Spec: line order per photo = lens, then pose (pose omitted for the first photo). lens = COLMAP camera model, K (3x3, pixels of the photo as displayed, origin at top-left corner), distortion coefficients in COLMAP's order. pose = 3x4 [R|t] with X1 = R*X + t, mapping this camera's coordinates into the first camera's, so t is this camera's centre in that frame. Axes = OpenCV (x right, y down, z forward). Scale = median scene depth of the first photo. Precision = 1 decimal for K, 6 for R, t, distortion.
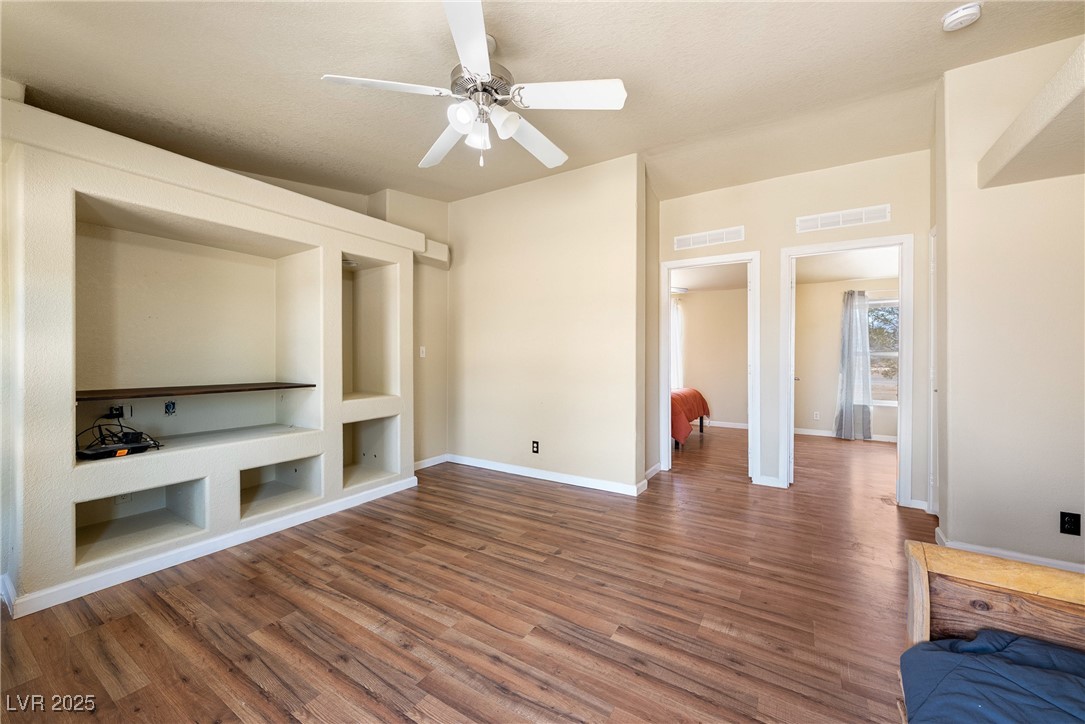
lens RADIAL K [[413.6, 0, 542.9], [0, 413.6, 340.9], [0, 0, 1]] dist [0.001187, 0.000105]
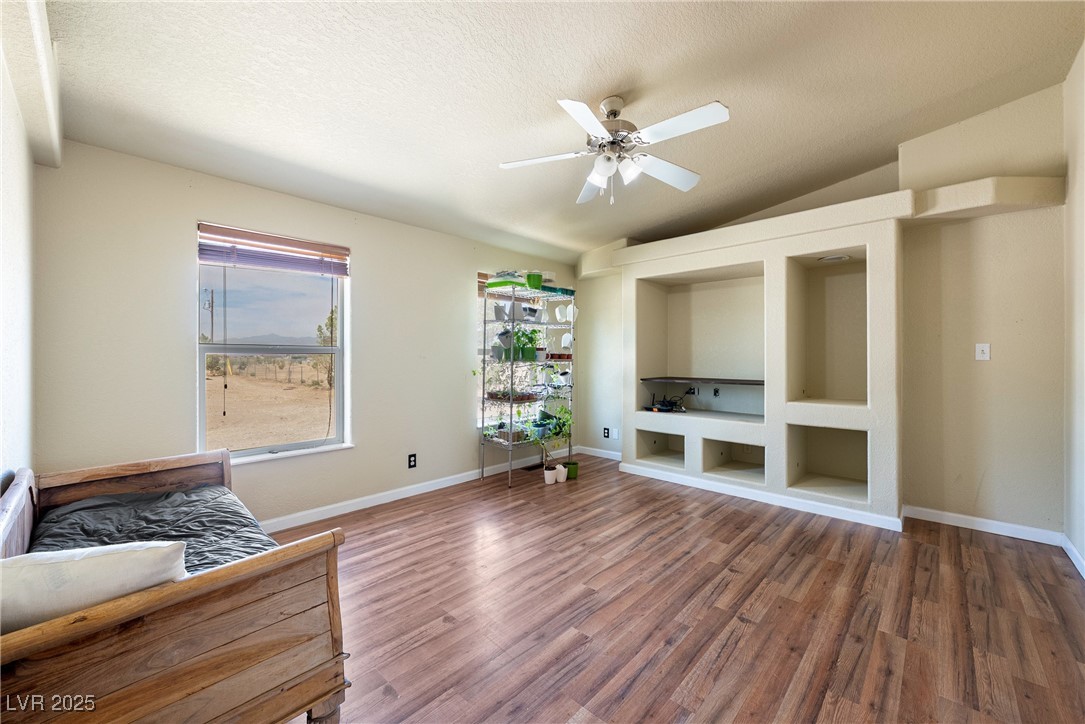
lens RADIAL K [[424.1, 0, 553.2], [0, 424.1, 336.4], [0, 0, 1]] dist [0.001118, -0.000102]
pose [[-0.180521, -0.051938, -0.982199, 0.829627], [0.033944, 0.997681, -0.058995, 0.031553], [0.982985, -0.043990, -0.178339, 0.772861]]
